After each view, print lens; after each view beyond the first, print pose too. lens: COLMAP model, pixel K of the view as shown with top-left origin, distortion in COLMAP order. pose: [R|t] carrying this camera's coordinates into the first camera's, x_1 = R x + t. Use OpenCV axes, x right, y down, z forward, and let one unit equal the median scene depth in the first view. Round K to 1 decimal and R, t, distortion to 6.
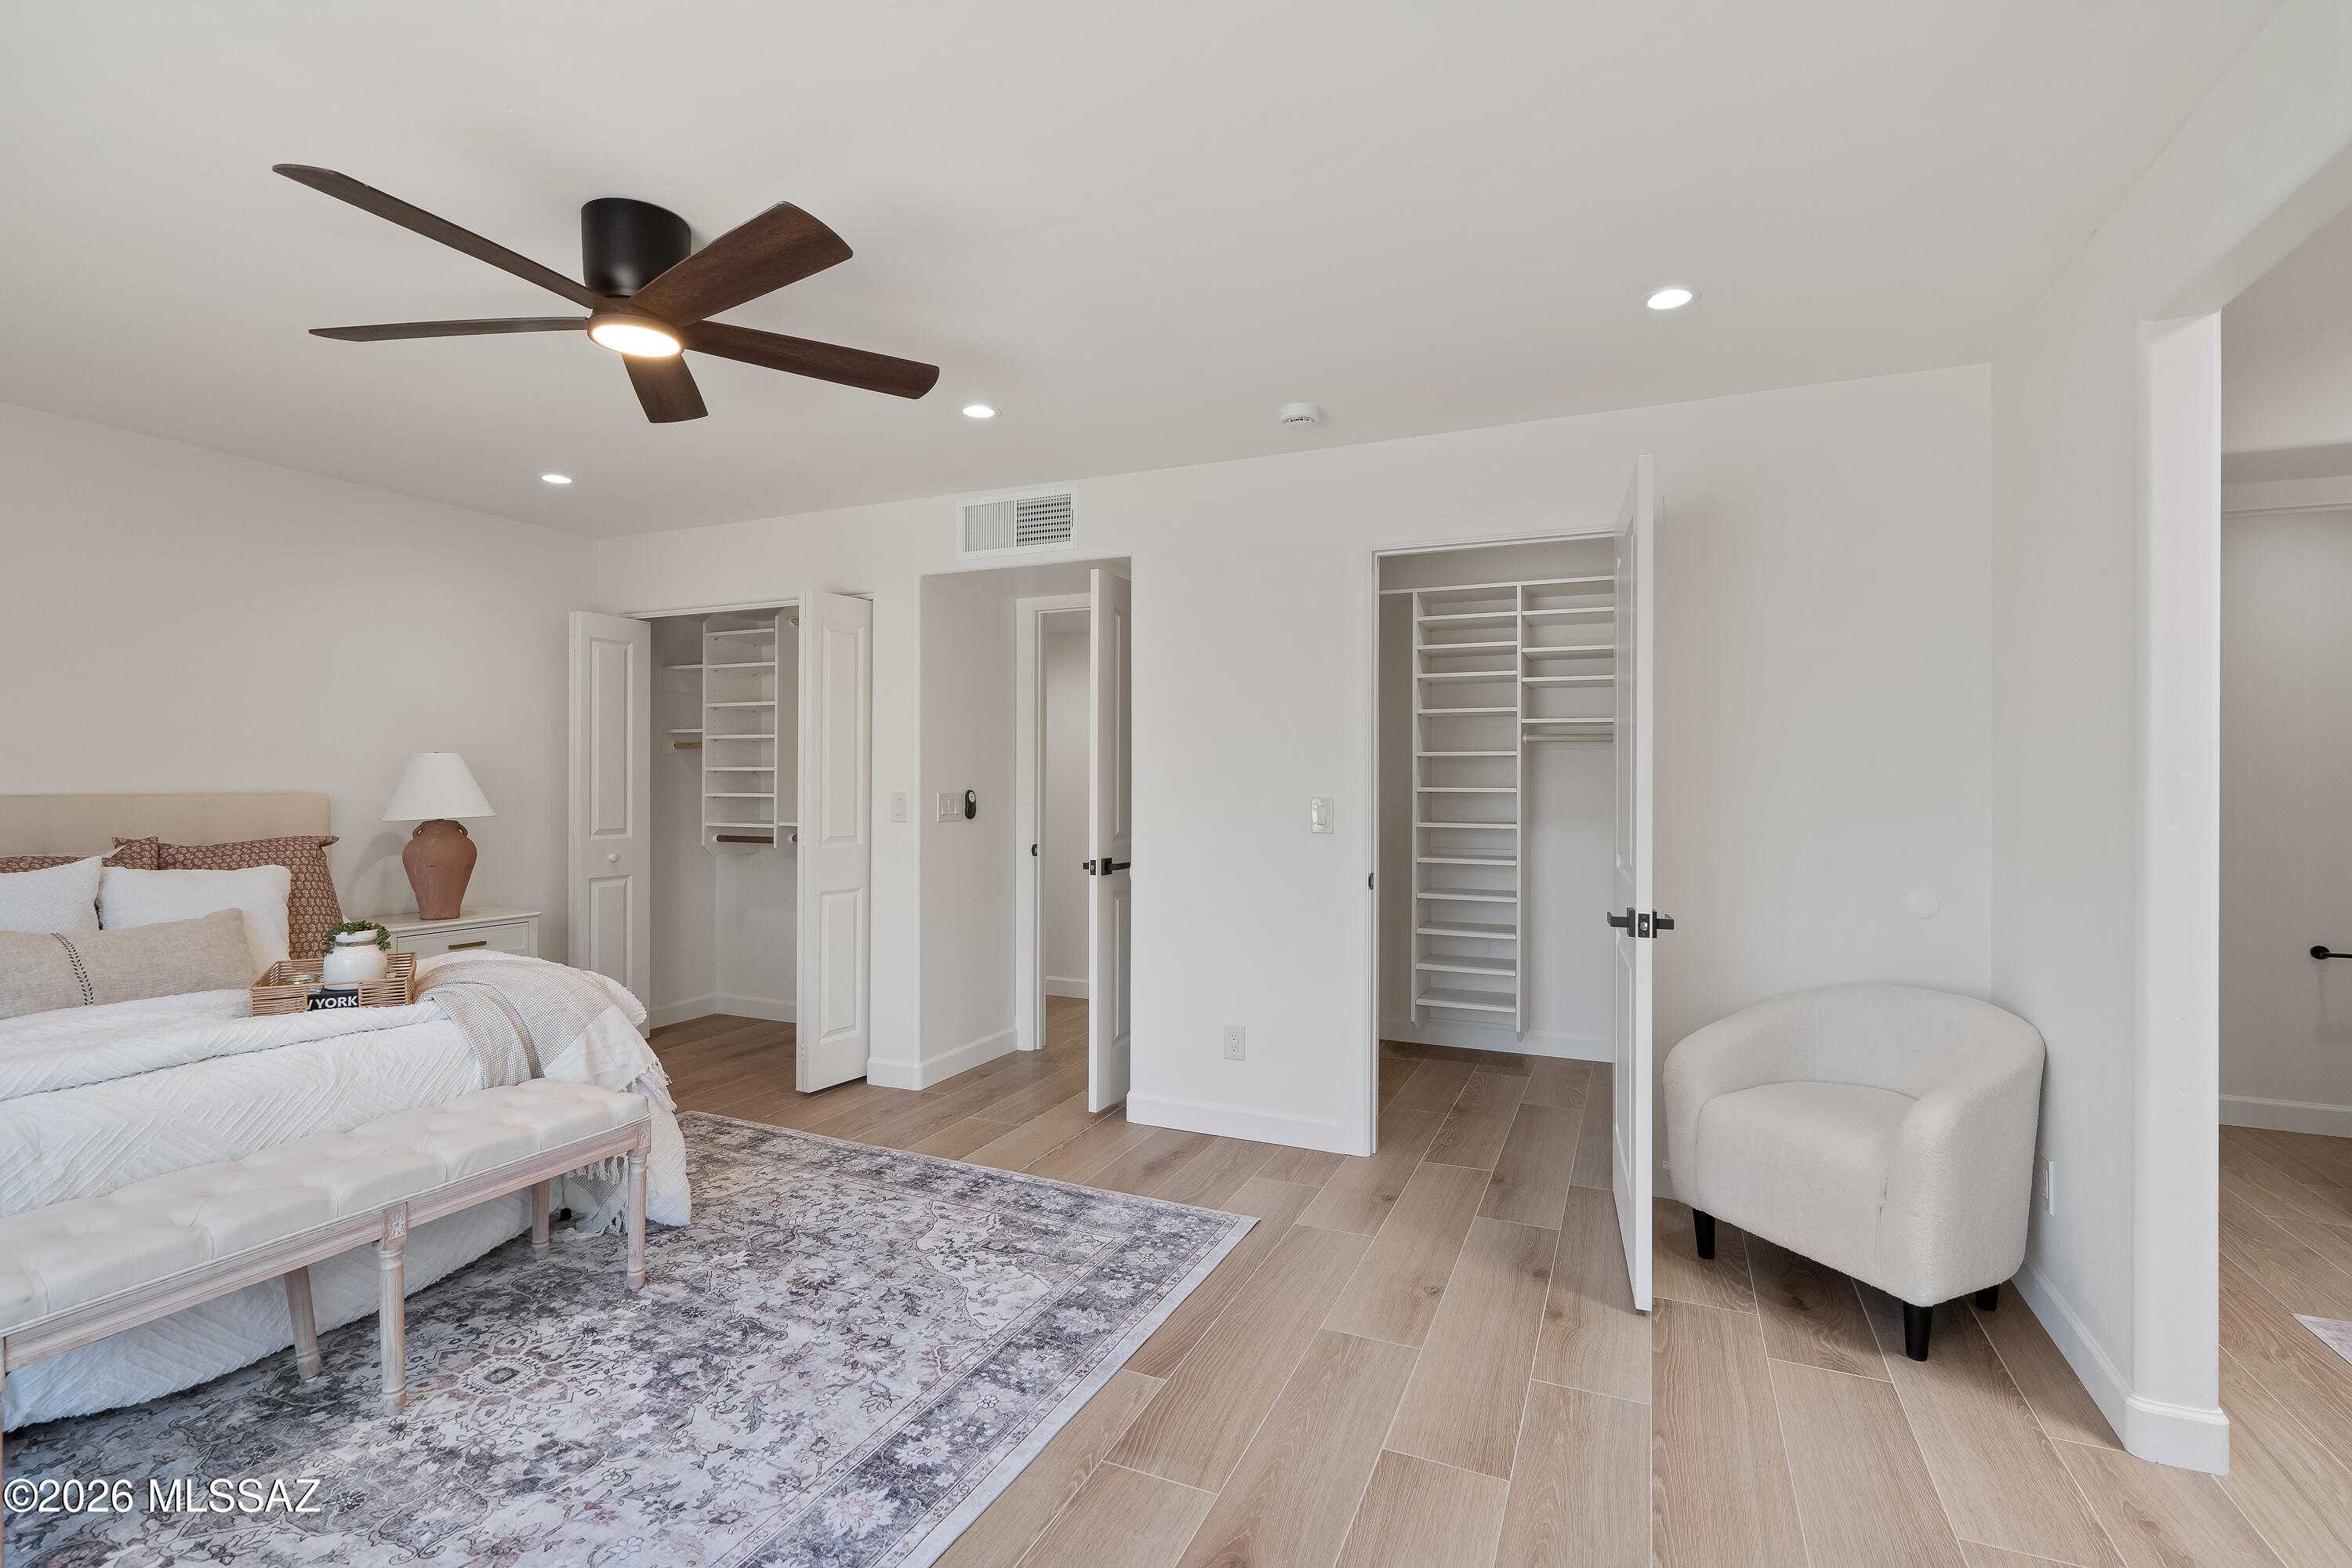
lens RADIAL K [[1087.4, 0, 1167.1], [0, 1087.4, 777.6], [0, 0, 1]] dist [-0.002229, 0.000529]
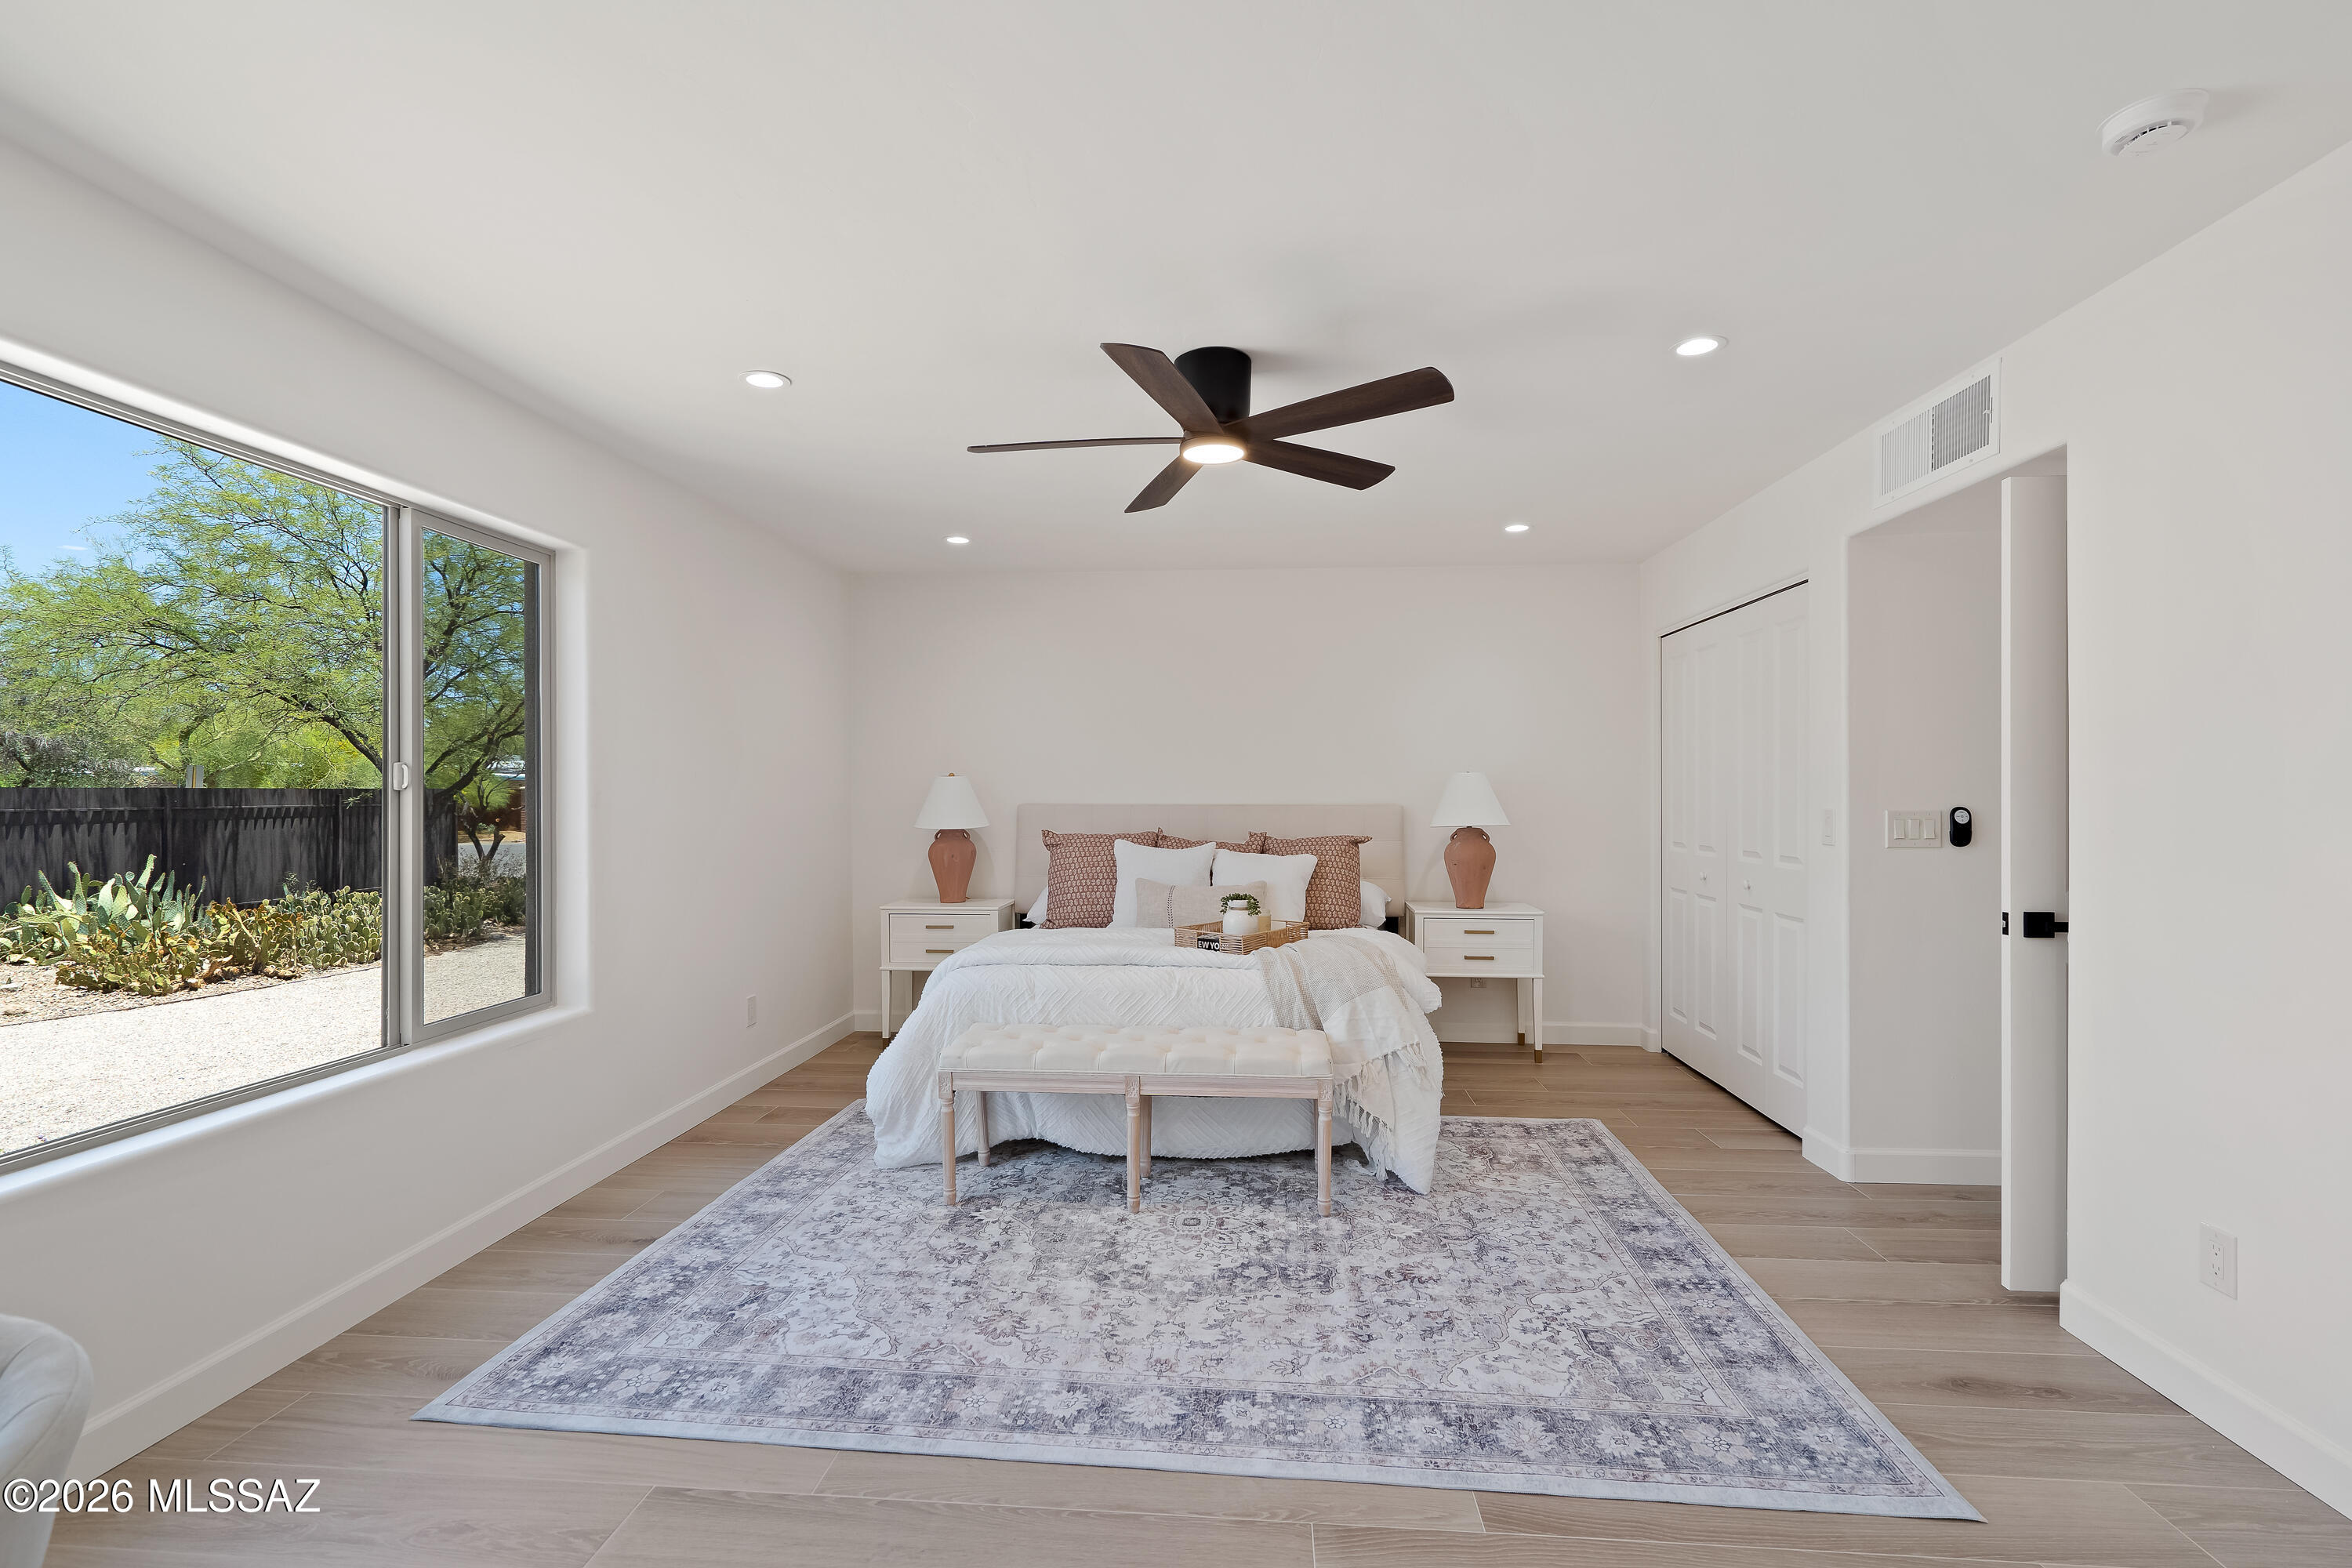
lens RADIAL K [[1087.4, 0, 1169.8], [0, 1087.4, 796.3], [0, 0, 1]] dist [-0.002229, 0.000529]
pose [[0.326746, 0.000095, -0.945112, 0.564089], [0.006056, 0.999979, 0.002195, -0.001026], [0.945093, -0.006441, 0.326738, 0.417306]]
